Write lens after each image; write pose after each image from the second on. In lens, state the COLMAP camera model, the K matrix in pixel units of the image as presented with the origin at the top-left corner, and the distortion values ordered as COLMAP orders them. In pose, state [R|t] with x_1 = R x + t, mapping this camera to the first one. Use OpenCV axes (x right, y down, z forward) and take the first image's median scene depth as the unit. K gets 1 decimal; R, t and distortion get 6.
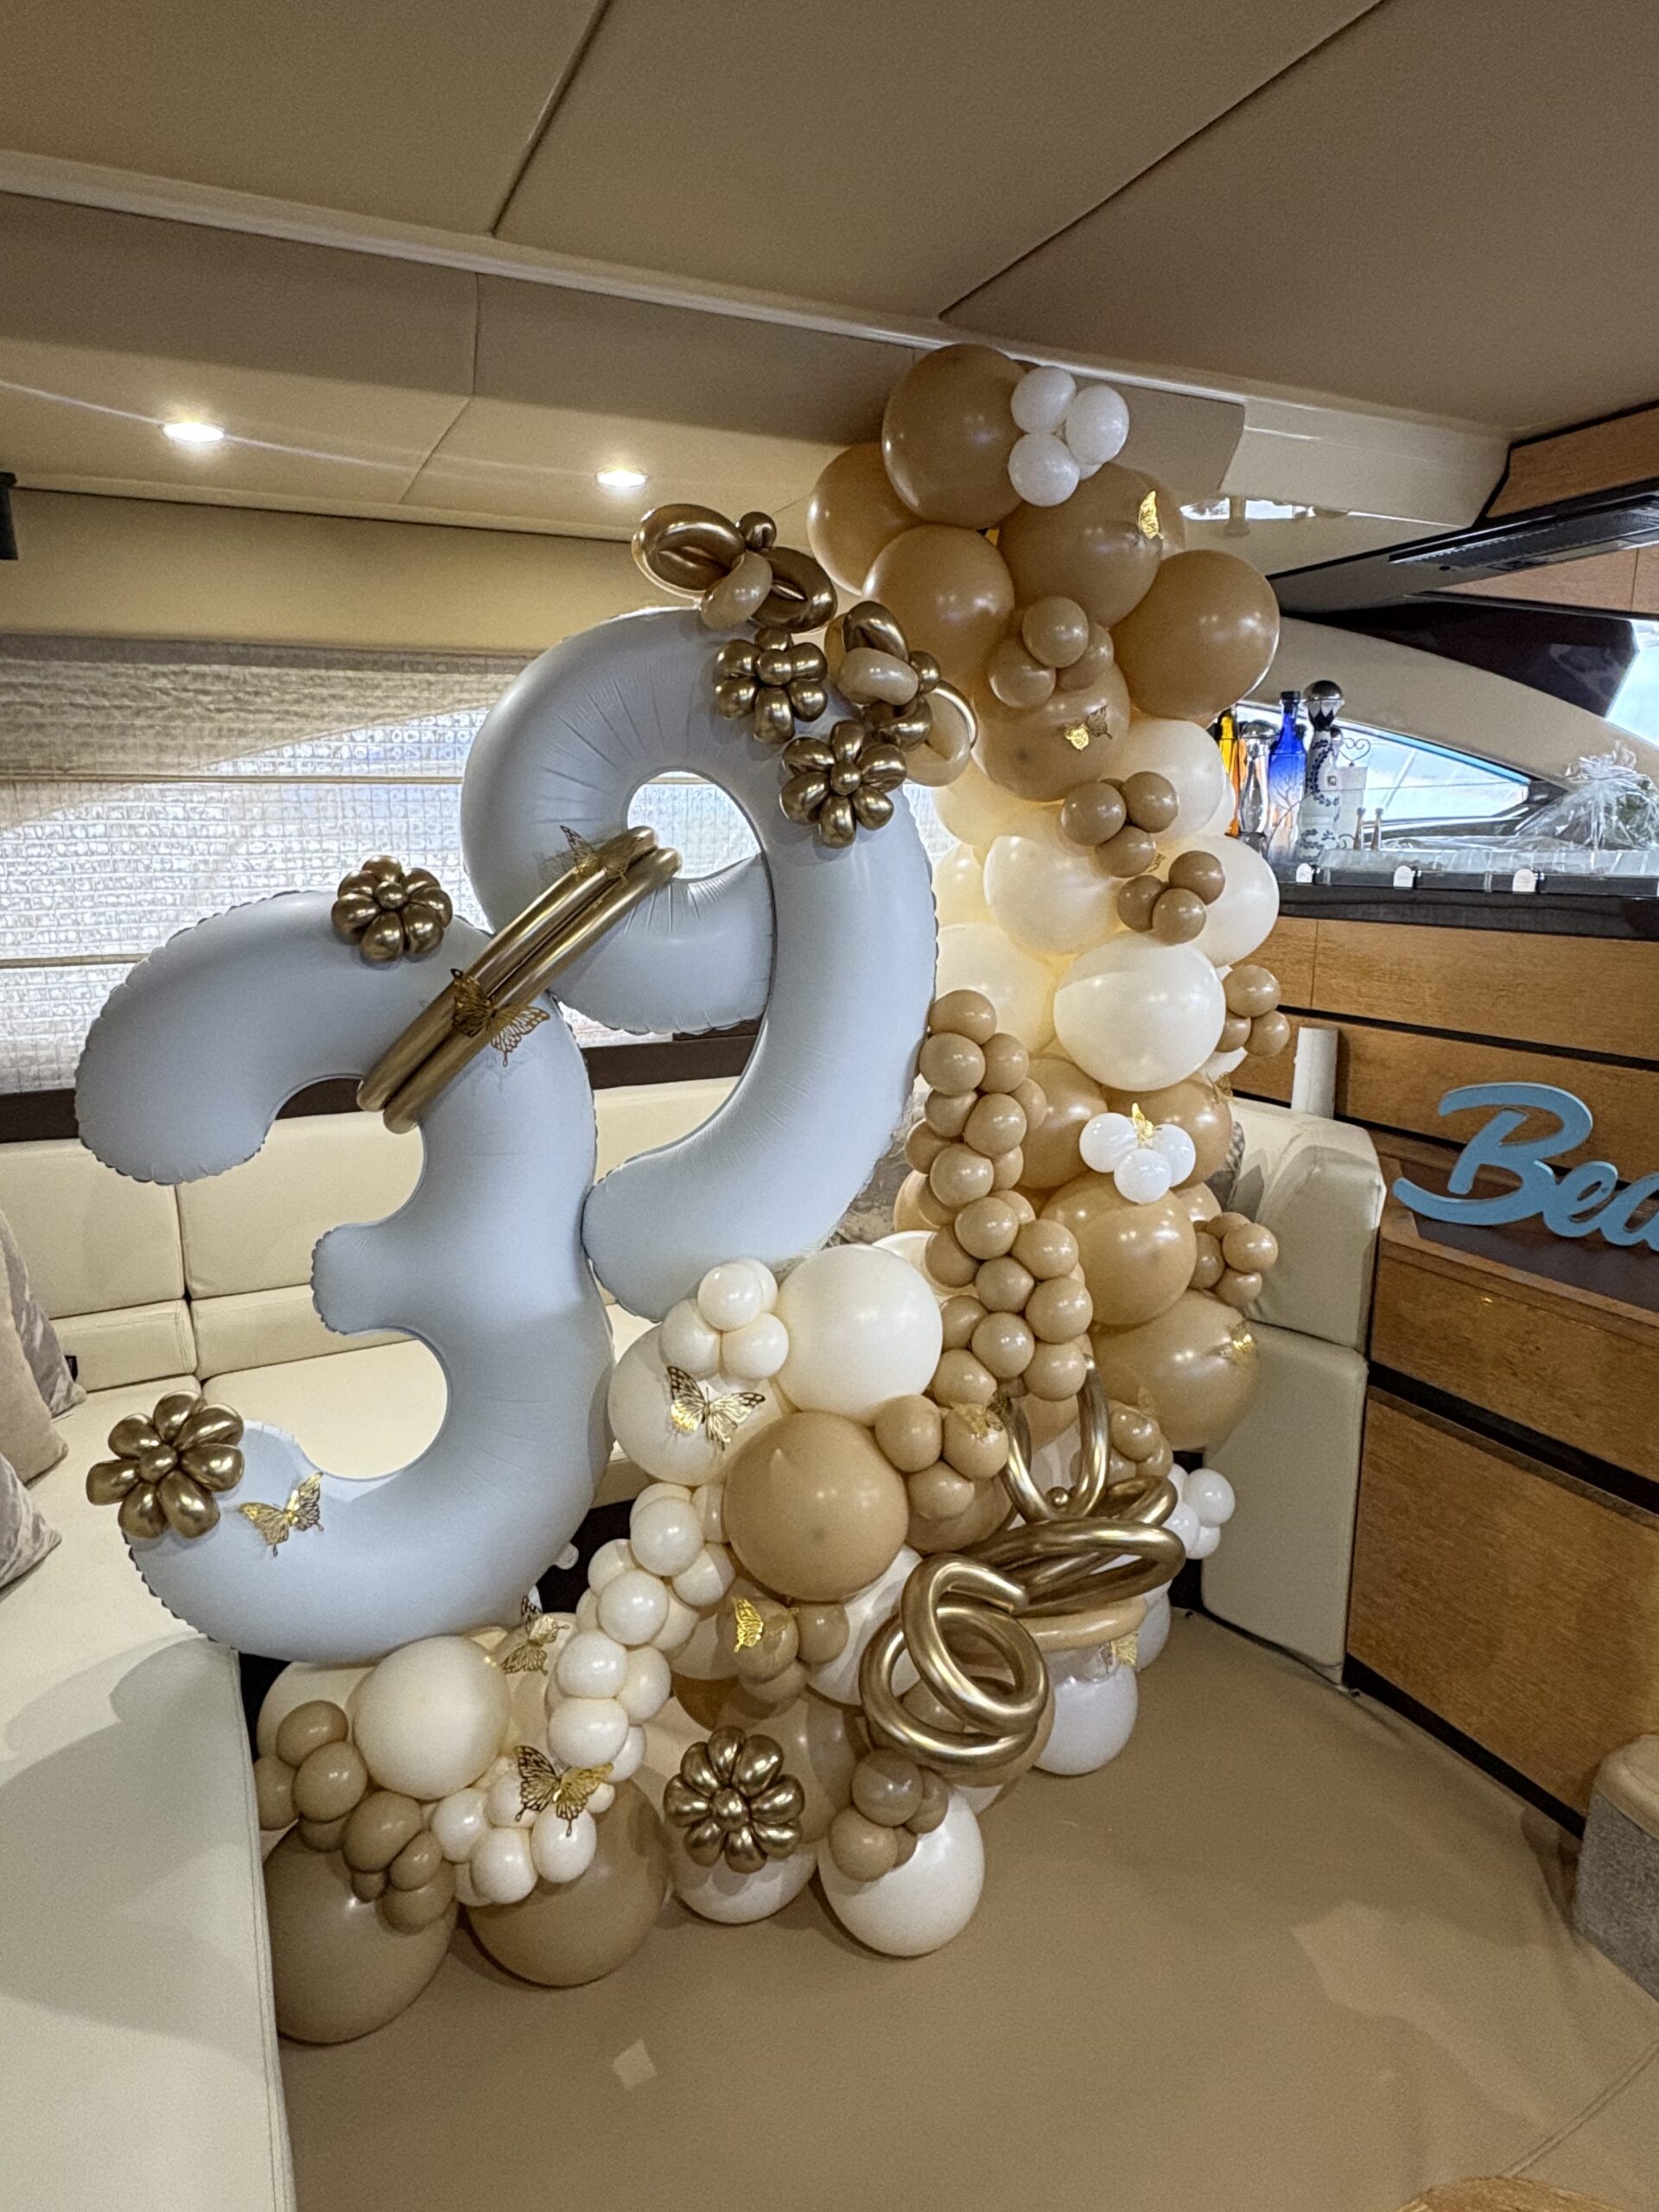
lens RADIAL K [[1259.8, 0, 829.5], [0, 1259.8, 1106.0], [0, 0, 1]] dist [0.004887, 0.001504]
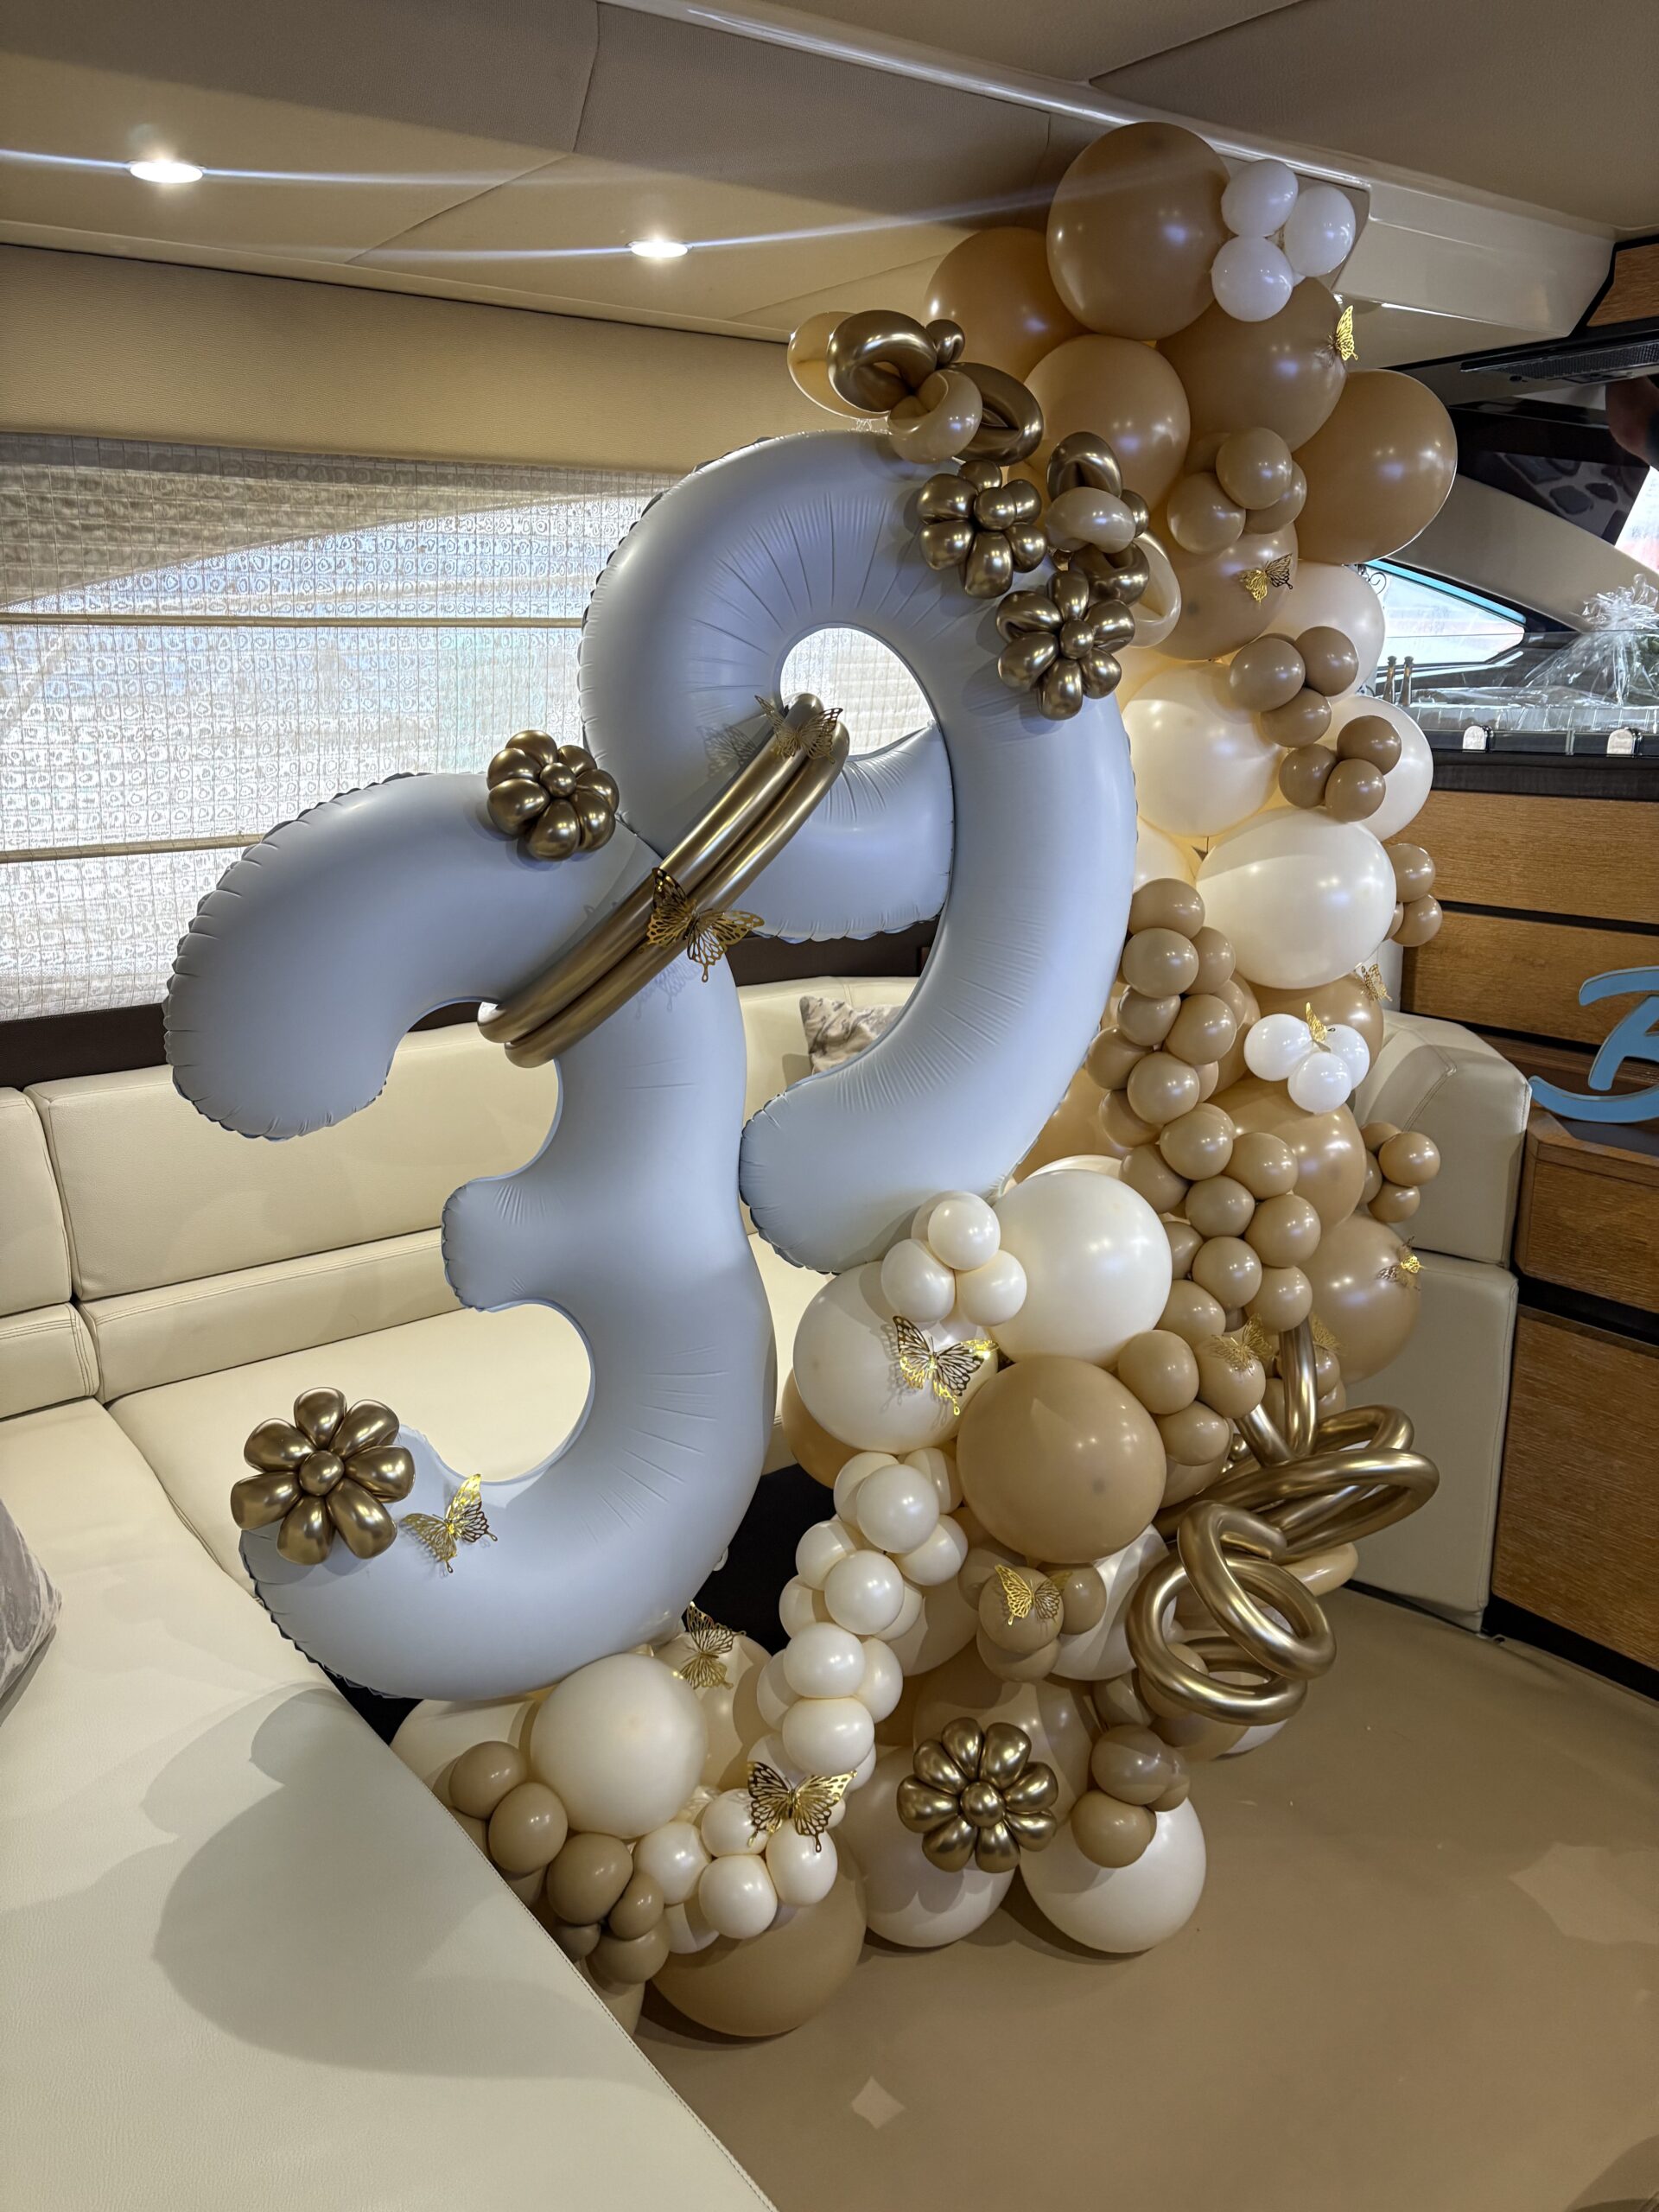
lens RADIAL K [[1625.1, 0, 829.5], [0, 1625.1, 1106.0], [0, 0, 1]] dist [0.043825, -0.031020]
pose [[0.983599, -0.045722, 0.174475, -0.335496], [0.037548, 0.998050, 0.049868, 0.001264], [-0.176415, -0.042499, 0.983398, -0.093111]]
